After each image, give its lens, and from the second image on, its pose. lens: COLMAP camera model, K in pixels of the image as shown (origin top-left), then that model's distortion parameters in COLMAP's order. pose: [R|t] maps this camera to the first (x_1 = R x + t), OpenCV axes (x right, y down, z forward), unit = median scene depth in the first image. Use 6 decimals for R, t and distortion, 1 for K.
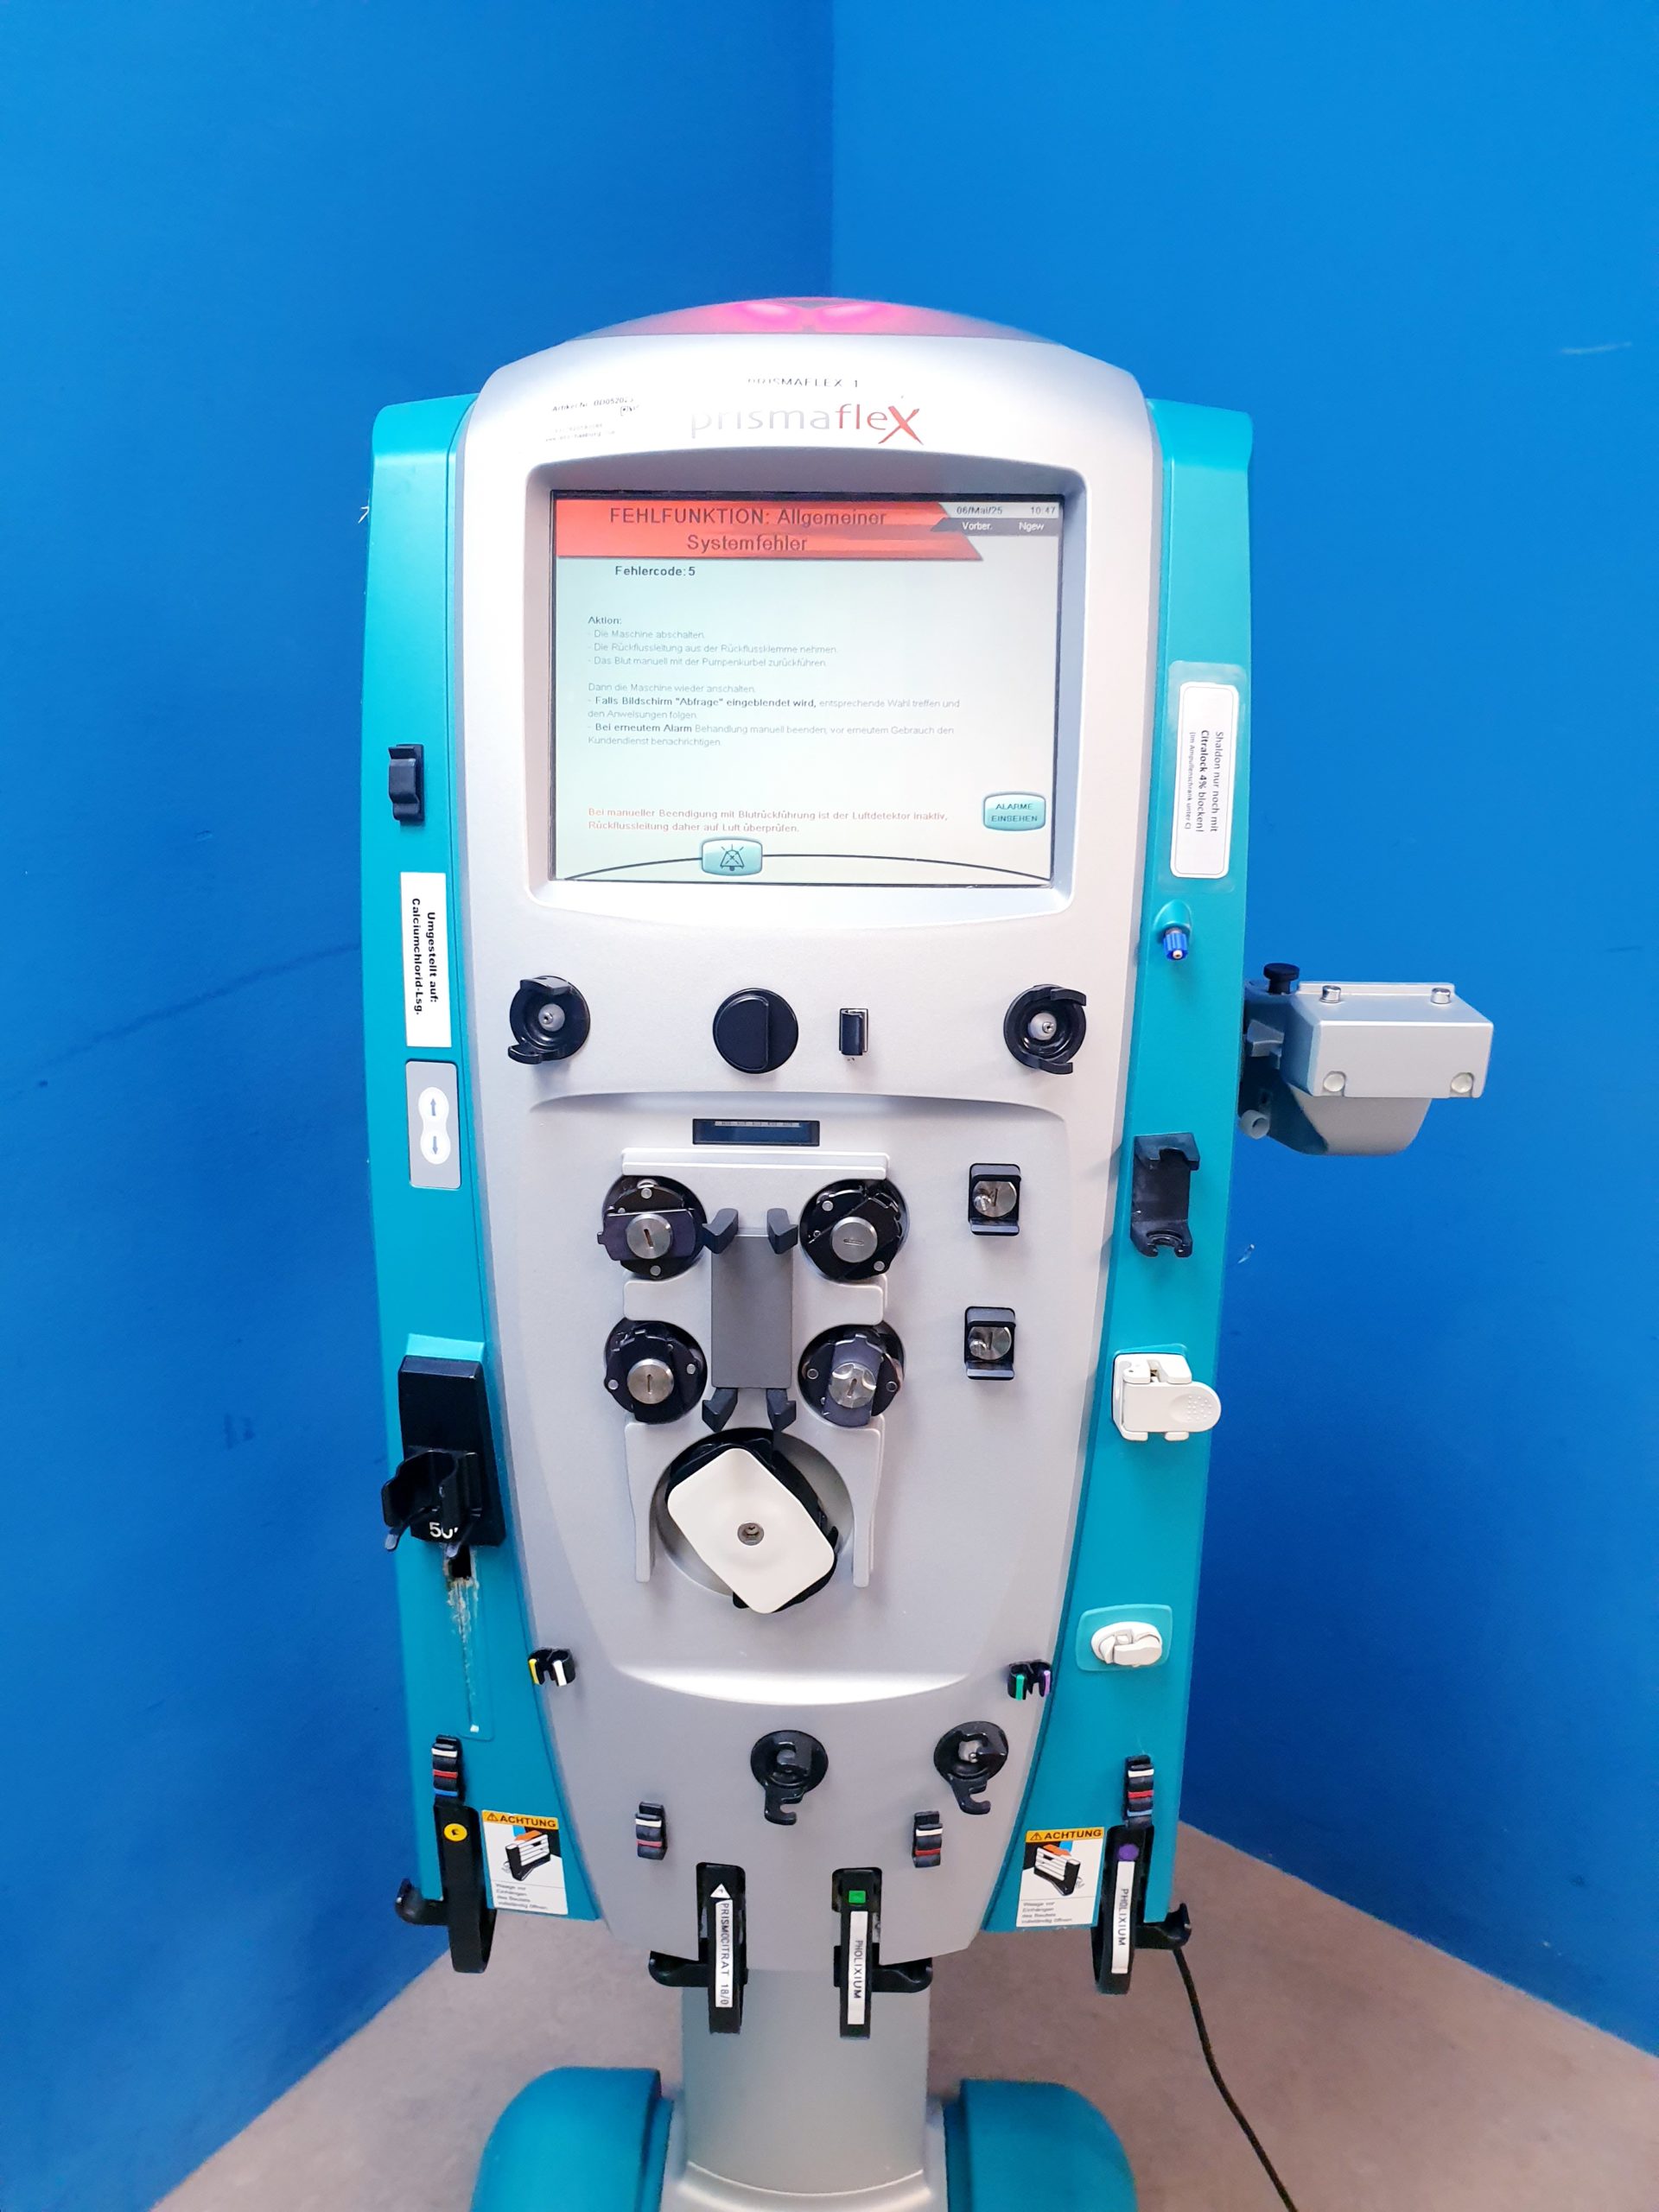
lens RADIAL K [[1723.0, 0, 823.1], [0, 1723.0, 1093.2], [0, 0, 1]] dist [0.102327, -0.301749]
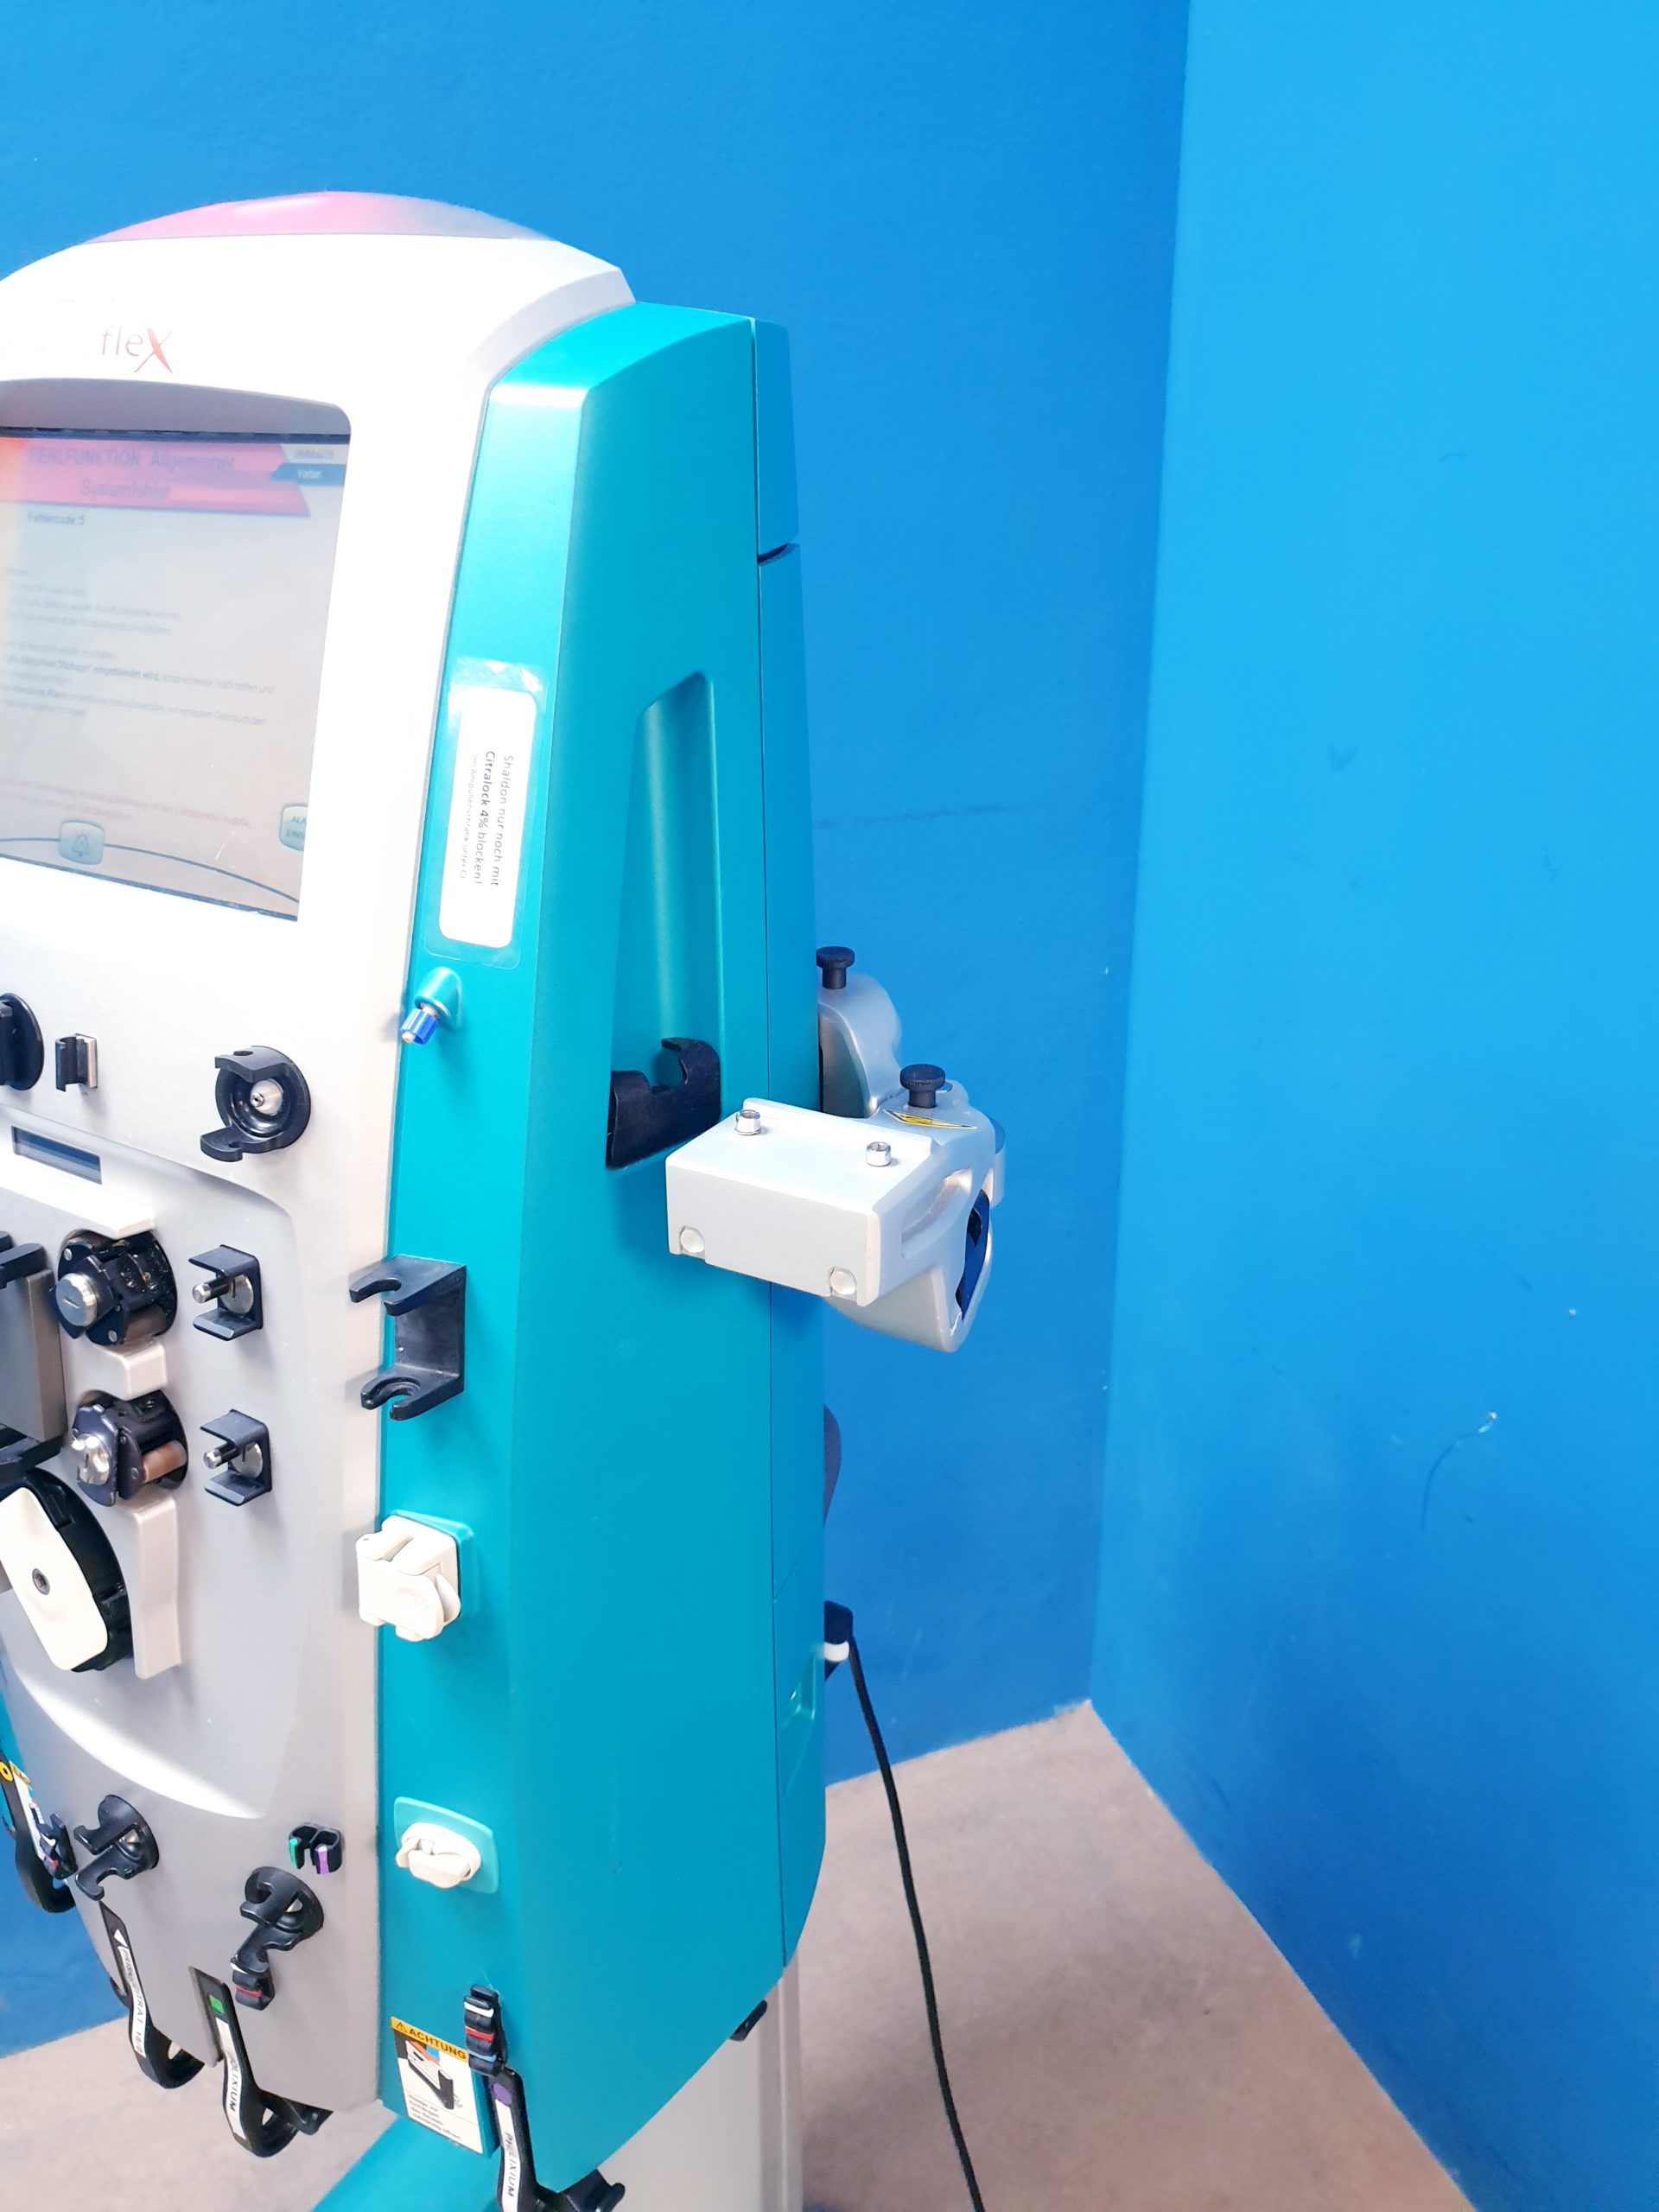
lens RADIAL K [[1740.2, 0, 830.7], [0, 1740.2, 1080.7], [0, 0, 1]] dist [0.000969, -0.001175]
pose [[0.860509, 0.180680, -0.476318, 0.725468], [-0.162435, 0.983502, 0.079616, -0.151033], [0.482845, 0.008860, 0.875661, 0.405905]]
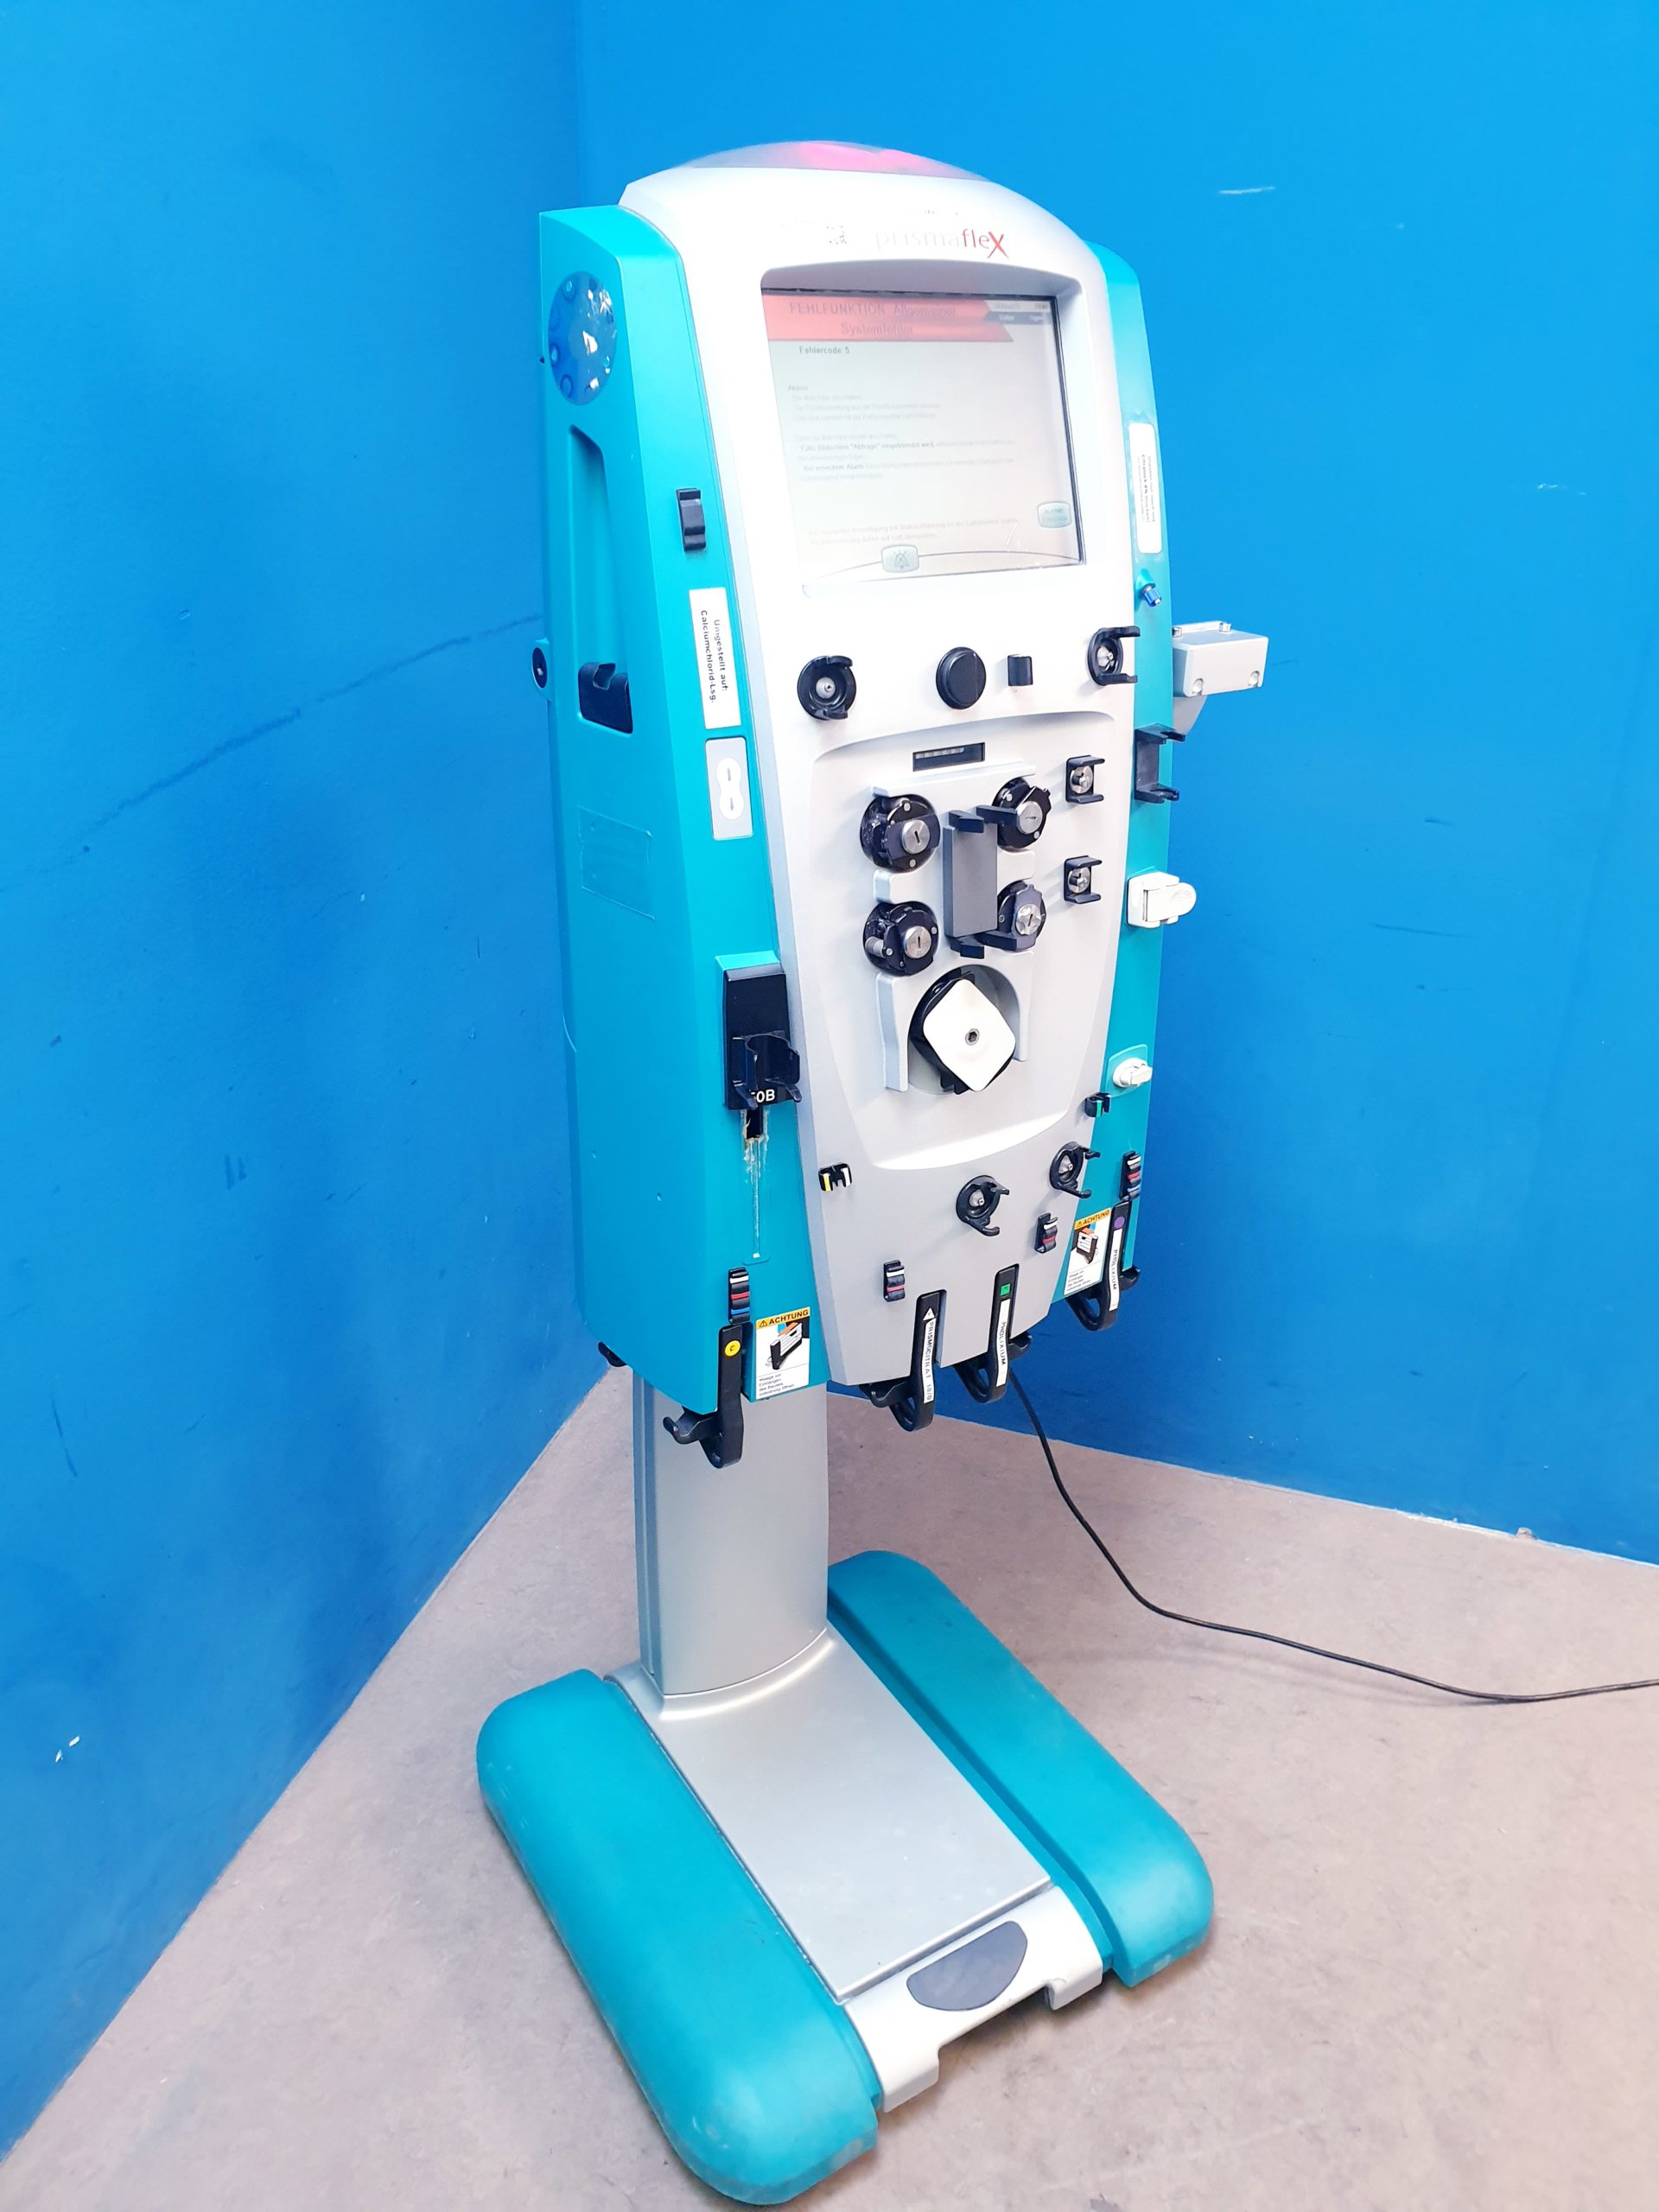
lens RADIAL K [[1698.6, 0, 847.7], [0, 1698.6, 1106.3], [0, 0, 1]] dist [0.154379, -0.467791]
pose [[0.826684, -0.230478, 0.513296, -0.910144], [0.179309, 0.972607, 0.147932, 0.081231], [-0.533330, -0.030254, 0.845366, -0.172067]]
